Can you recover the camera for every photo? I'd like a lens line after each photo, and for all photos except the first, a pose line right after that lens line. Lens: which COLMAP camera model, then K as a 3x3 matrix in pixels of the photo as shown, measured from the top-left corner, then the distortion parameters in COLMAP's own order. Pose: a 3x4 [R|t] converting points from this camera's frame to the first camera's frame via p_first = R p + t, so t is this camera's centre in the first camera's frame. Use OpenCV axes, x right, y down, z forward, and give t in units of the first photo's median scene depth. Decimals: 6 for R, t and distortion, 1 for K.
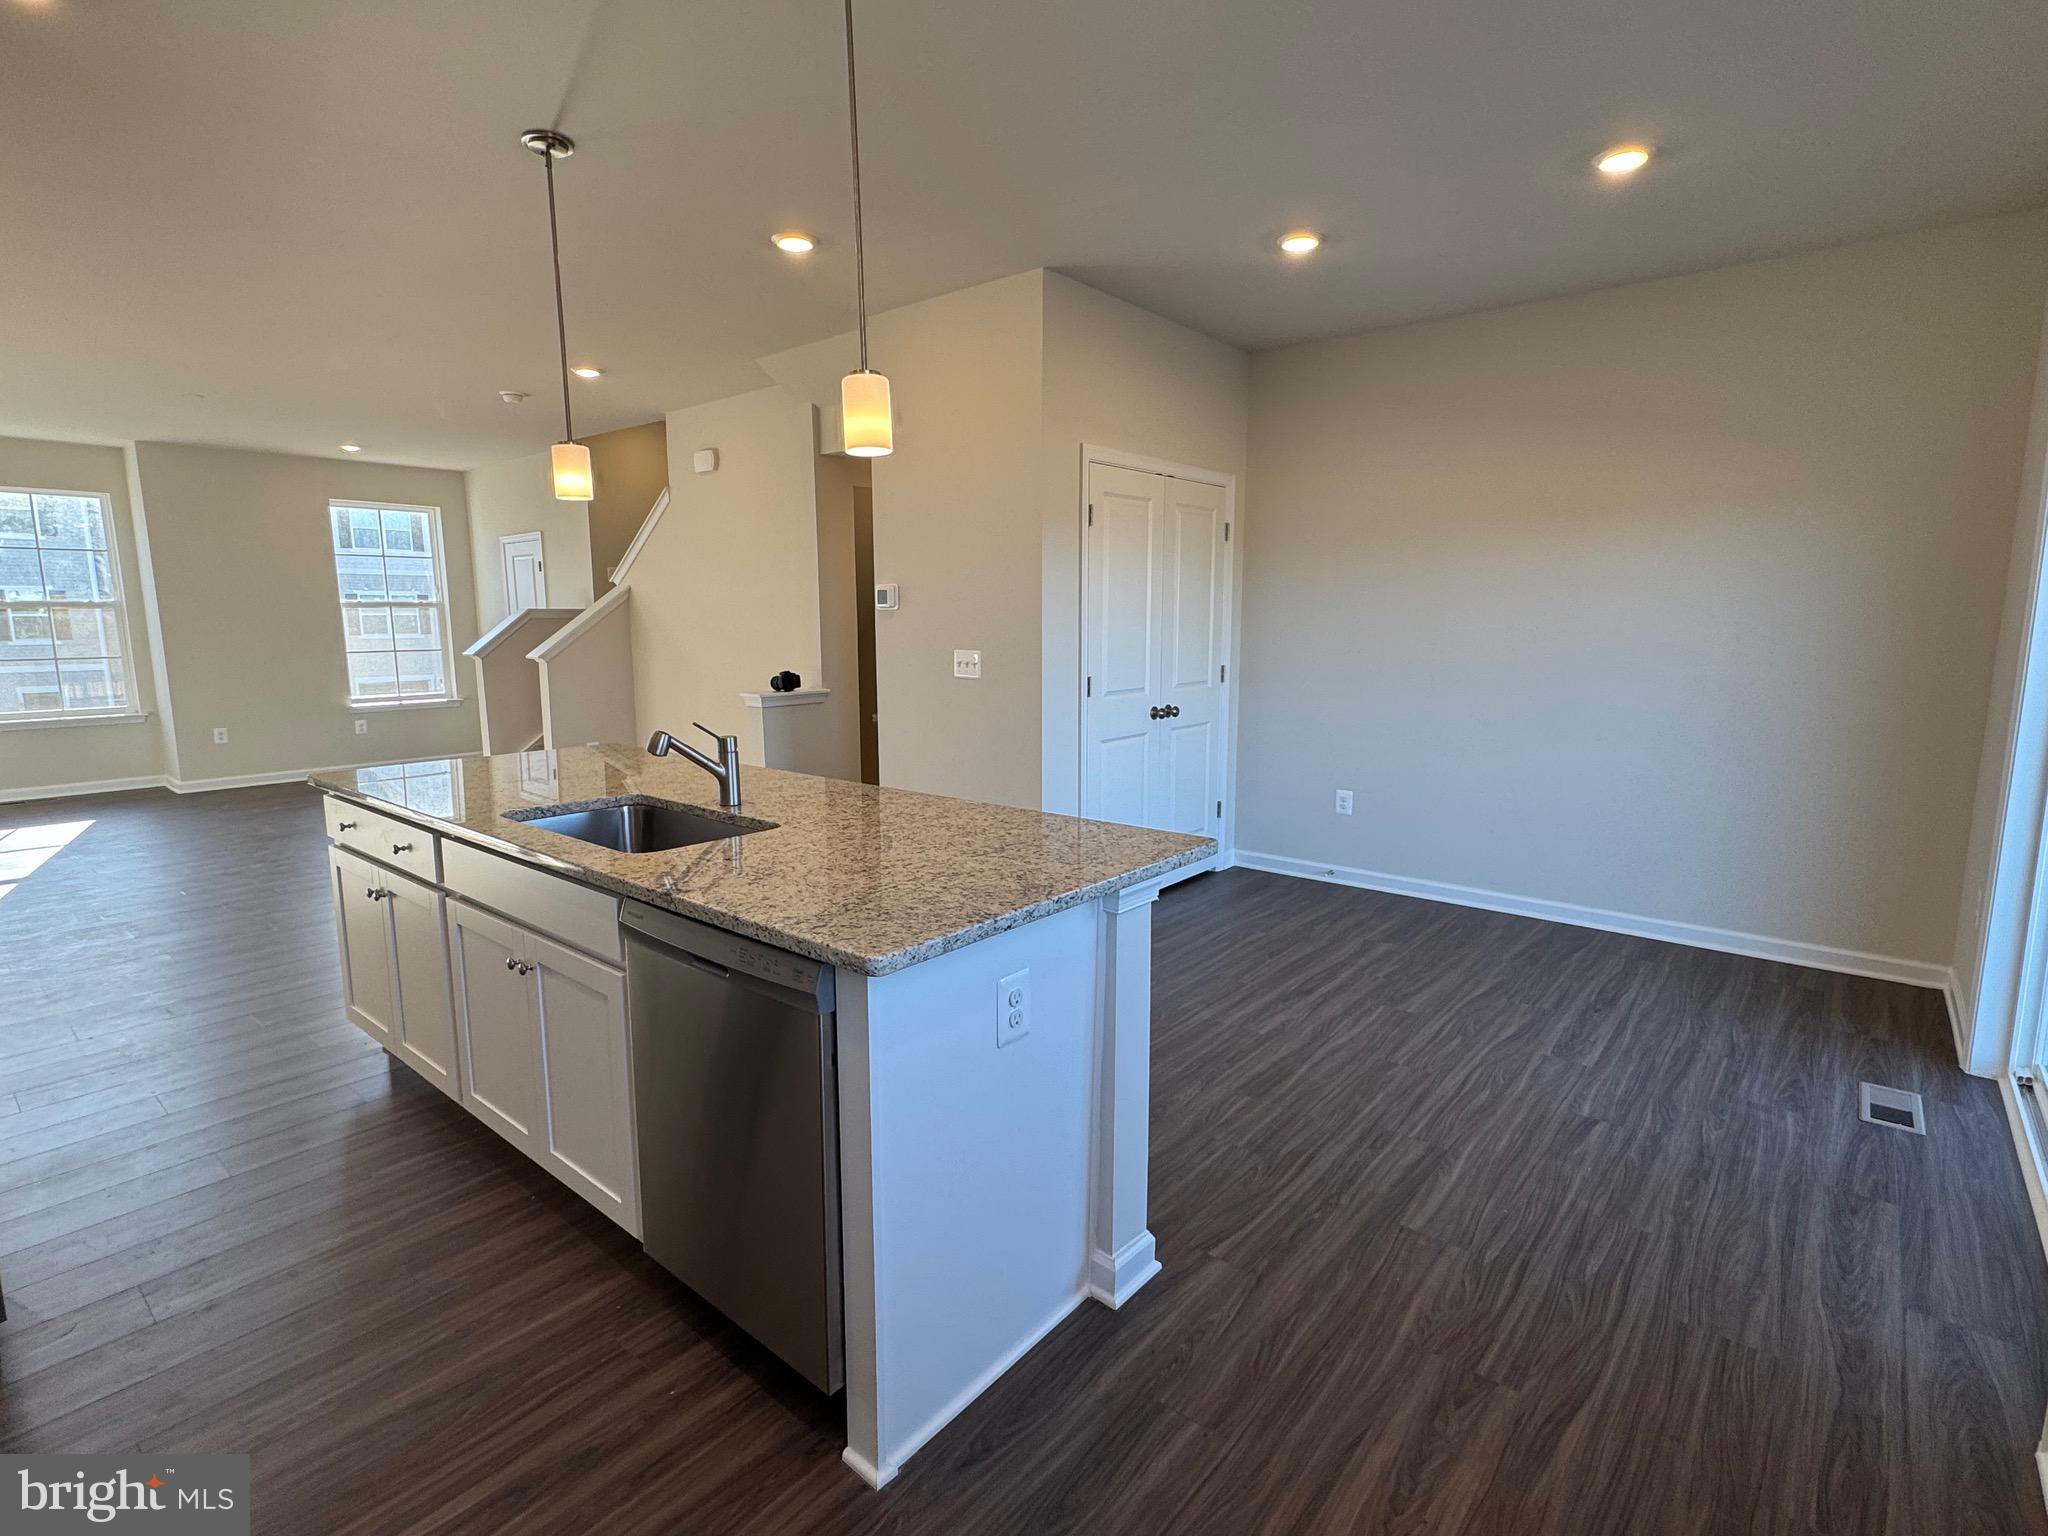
lens RADIAL K [[1012.1, 0, 1008.6], [0, 1012.1, 774.5], [0, 0, 1]] dist [0.002684, 0.001847]
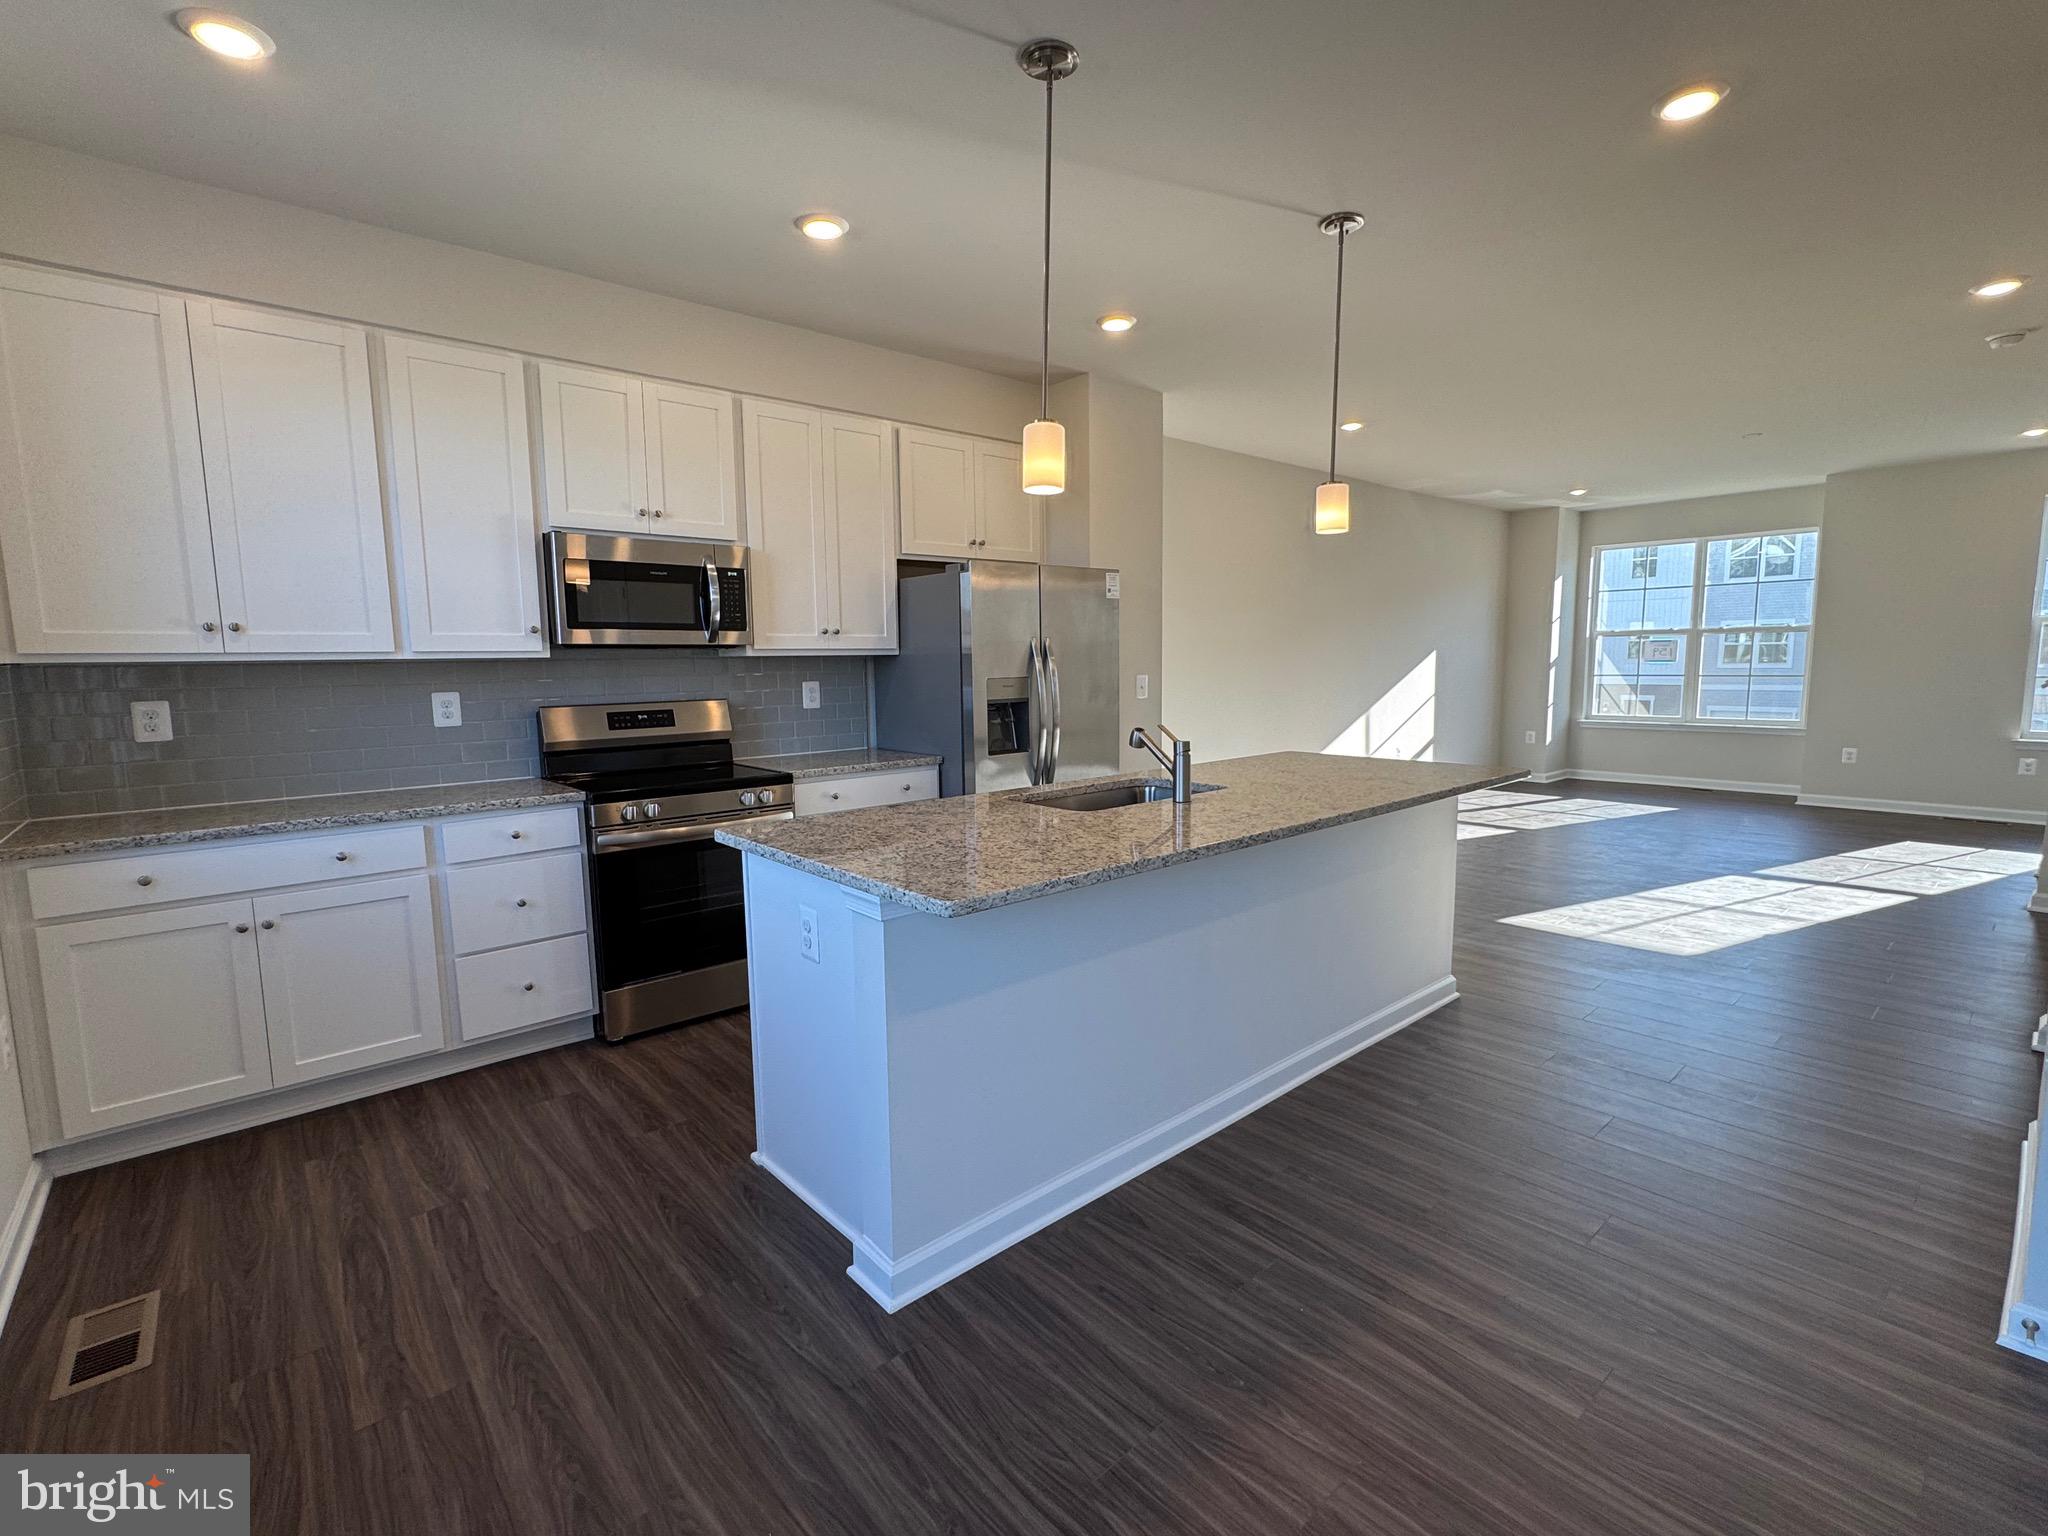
lens RADIAL K [[919.5, 0, 1017.3], [0, 919.5, 770.0], [0, 0, 1]] dist [0.001482, -0.000356]
pose [[-0.152651, 0.123048, -0.980590, 0.291072], [-0.137848, 0.979868, 0.144416, -0.049095], [0.978619, 0.157218, -0.132616, 0.365218]]
